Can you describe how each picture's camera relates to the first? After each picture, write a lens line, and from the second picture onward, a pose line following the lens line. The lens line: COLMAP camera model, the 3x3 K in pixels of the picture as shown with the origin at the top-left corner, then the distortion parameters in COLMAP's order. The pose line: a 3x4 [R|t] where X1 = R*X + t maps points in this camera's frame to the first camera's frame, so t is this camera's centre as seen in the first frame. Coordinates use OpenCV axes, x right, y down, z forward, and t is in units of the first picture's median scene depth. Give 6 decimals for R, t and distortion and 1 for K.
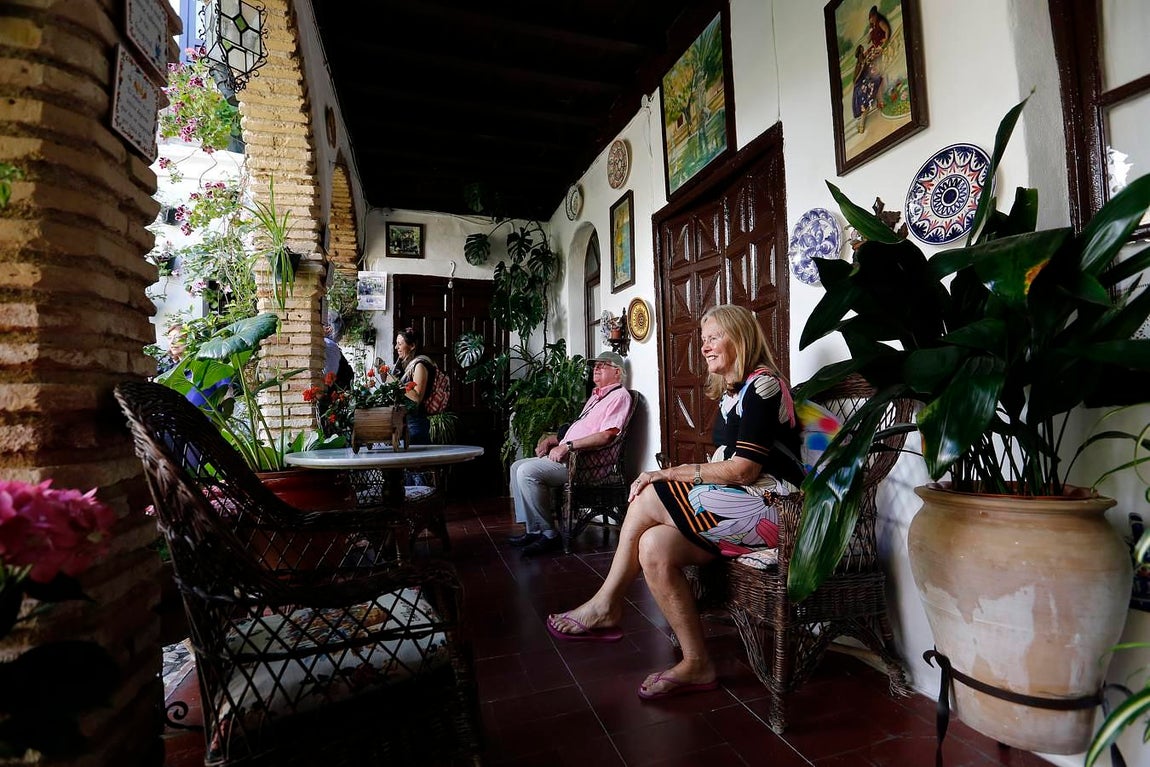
lens RADIAL K [[535.9, 0, 575.0], [0, 535.9, 383.5], [0, 0, 1]] dist [-0.046278, 0.018740]
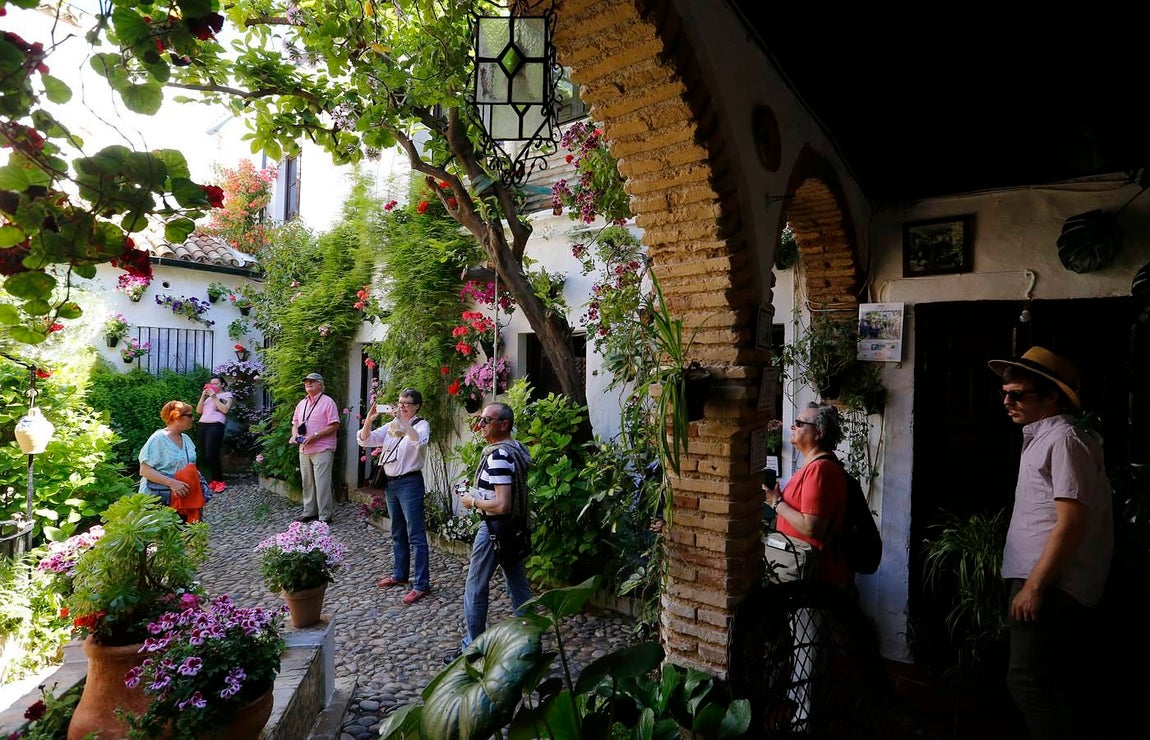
lens RADIAL K [[543.5, 0, 575.0], [0, 543.5, 370.0], [0, 0, 1]] dist [-0.047660, 0.017219]
pose [[0.586522, 0.027772, -0.809457, -0.060130], [0.010849, 0.999053, 0.042138, -0.163470], [0.809861, -0.033497, 0.585665, 0.297388]]
